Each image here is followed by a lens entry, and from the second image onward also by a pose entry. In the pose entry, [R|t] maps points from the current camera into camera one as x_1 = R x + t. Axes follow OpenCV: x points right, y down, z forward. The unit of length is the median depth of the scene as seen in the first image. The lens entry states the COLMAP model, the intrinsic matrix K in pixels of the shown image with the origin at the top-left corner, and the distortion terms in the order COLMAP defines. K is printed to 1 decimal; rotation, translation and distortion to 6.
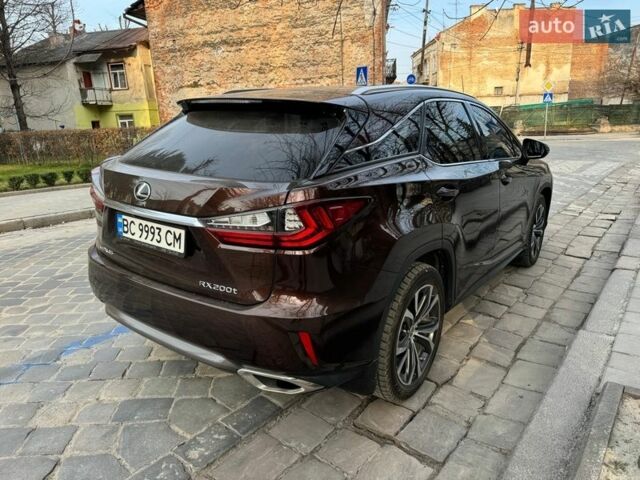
lens RADIAL K [[449.2, 0, 320.0], [0, 449.2, 240.0], [0, 0, 1]] dist [0.059525, -0.066305]
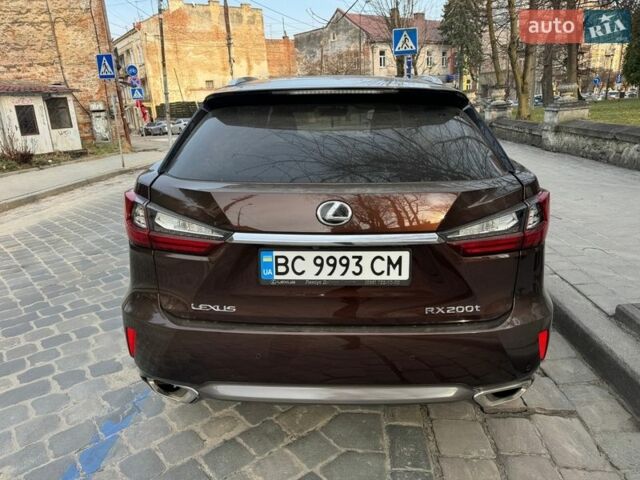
lens RADIAL K [[459.0, 0, 320.0], [0, 459.0, 240.0], [0, 0, 1]] dist [0.000928, -0.005551]
pose [[0.819737, -0.175183, 0.545290, -0.790045], [0.169725, 0.983611, 0.060852, -0.106847], [-0.547014, 0.042666, 0.836035, 0.363168]]
